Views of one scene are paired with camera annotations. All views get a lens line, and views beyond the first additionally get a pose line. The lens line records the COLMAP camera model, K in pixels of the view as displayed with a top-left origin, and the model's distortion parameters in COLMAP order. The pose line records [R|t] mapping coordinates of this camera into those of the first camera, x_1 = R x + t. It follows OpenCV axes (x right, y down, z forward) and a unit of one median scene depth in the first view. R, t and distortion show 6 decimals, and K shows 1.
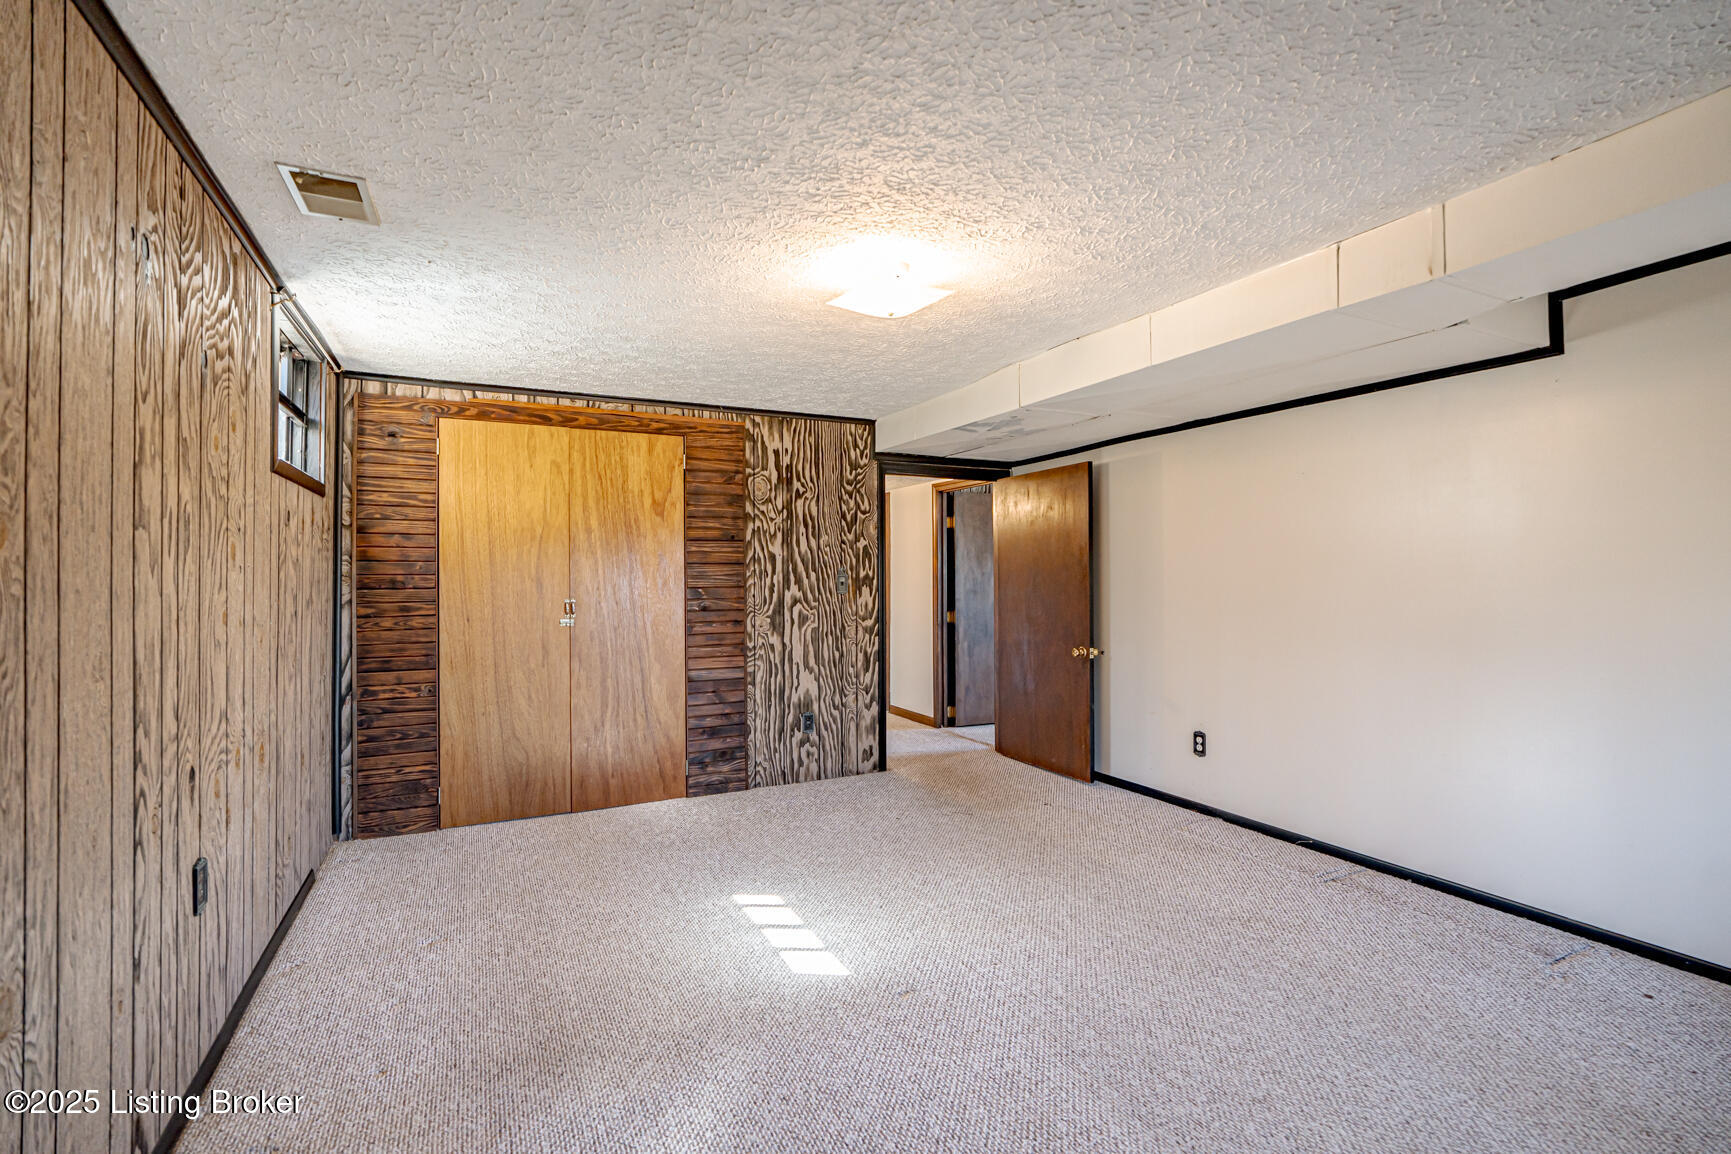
lens RADIAL K [[772.9, 0, 871.8], [0, 772.9, 570.4], [0, 0, 1]] dist [-0.020627, 0.008164]
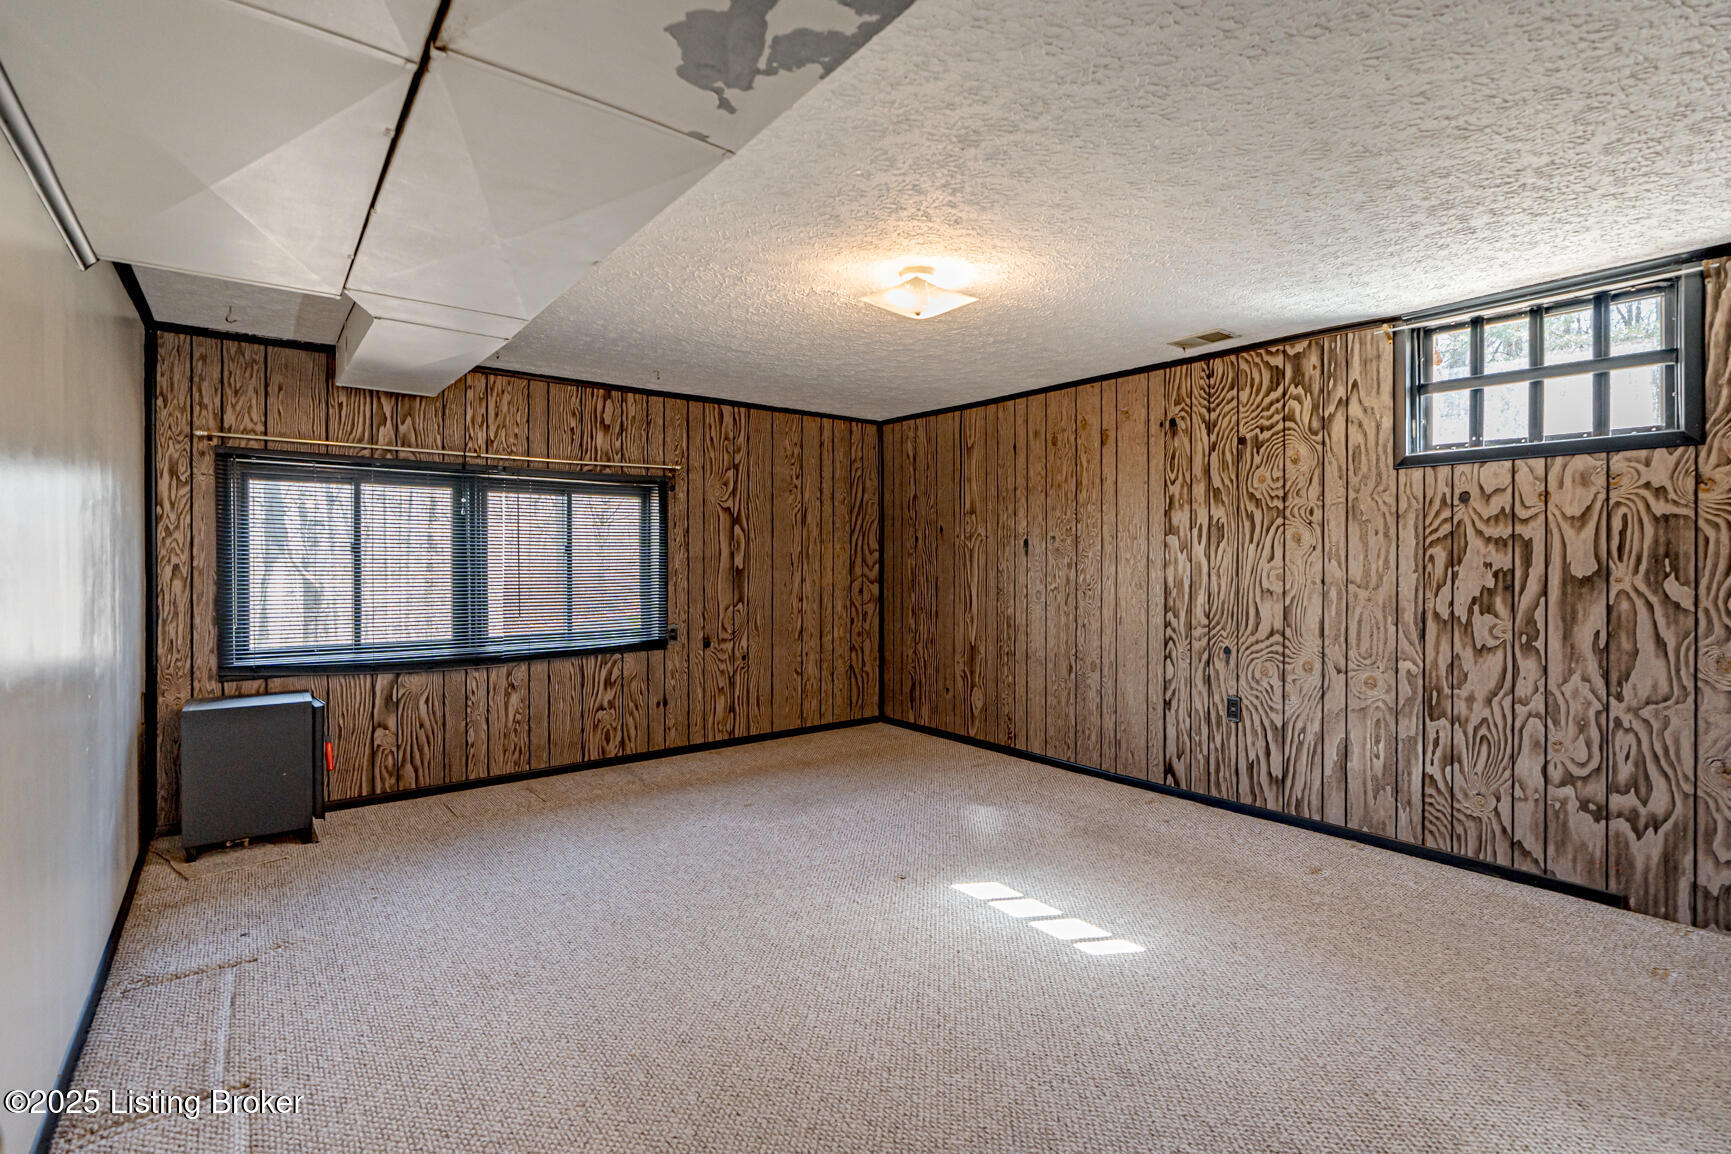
lens RADIAL K [[772.9, 0, 871.8], [0, 772.9, 570.4], [0, 0, 1]] dist [-0.020627, 0.008164]
pose [[-0.987168, 0.007689, -0.159497, 0.254141], [0.006923, 0.999962, 0.005358, 0.025024], [0.159532, 0.004185, -0.987184, 1.968190]]
